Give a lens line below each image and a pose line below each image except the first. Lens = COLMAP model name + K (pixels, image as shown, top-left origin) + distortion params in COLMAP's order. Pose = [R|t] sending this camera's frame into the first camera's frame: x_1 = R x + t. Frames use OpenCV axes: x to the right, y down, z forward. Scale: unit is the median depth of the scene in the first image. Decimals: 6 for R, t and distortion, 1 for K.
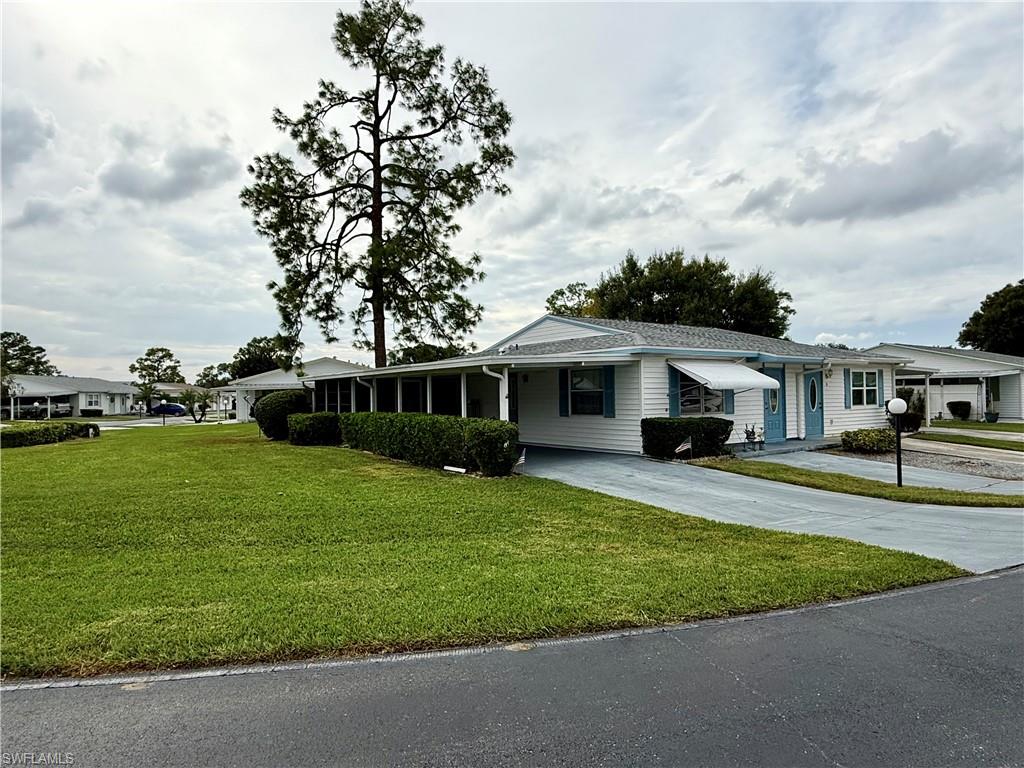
lens RADIAL K [[631.2, 0, 510.1], [0, 631.2, 389.4], [0, 0, 1]] dist [-0.007826, -0.001915]
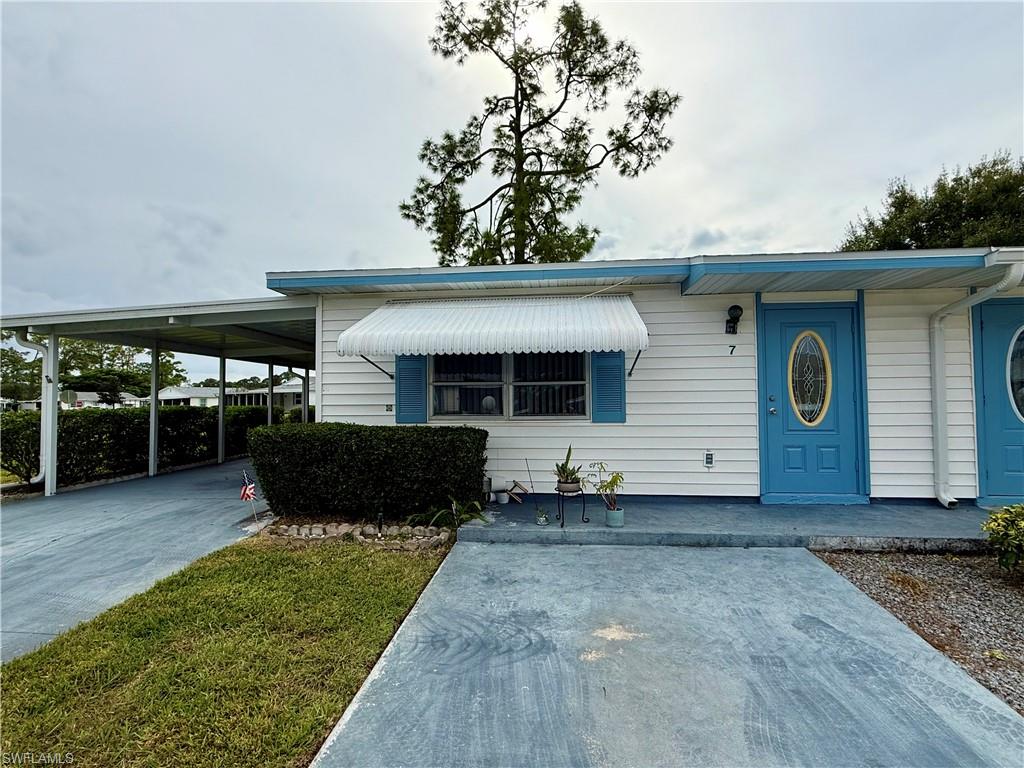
lens RADIAL K [[509.9, 0, 512.0], [0, 509.9, 384.0], [0, 0, 1]] dist [0.003798, -0.002180]
pose [[0.748879, -0.016600, -0.662499, 0.488054], [0.001815, 0.999734, -0.022998, 0.020089], [0.662704, 0.016020, 0.748710, 0.658916]]
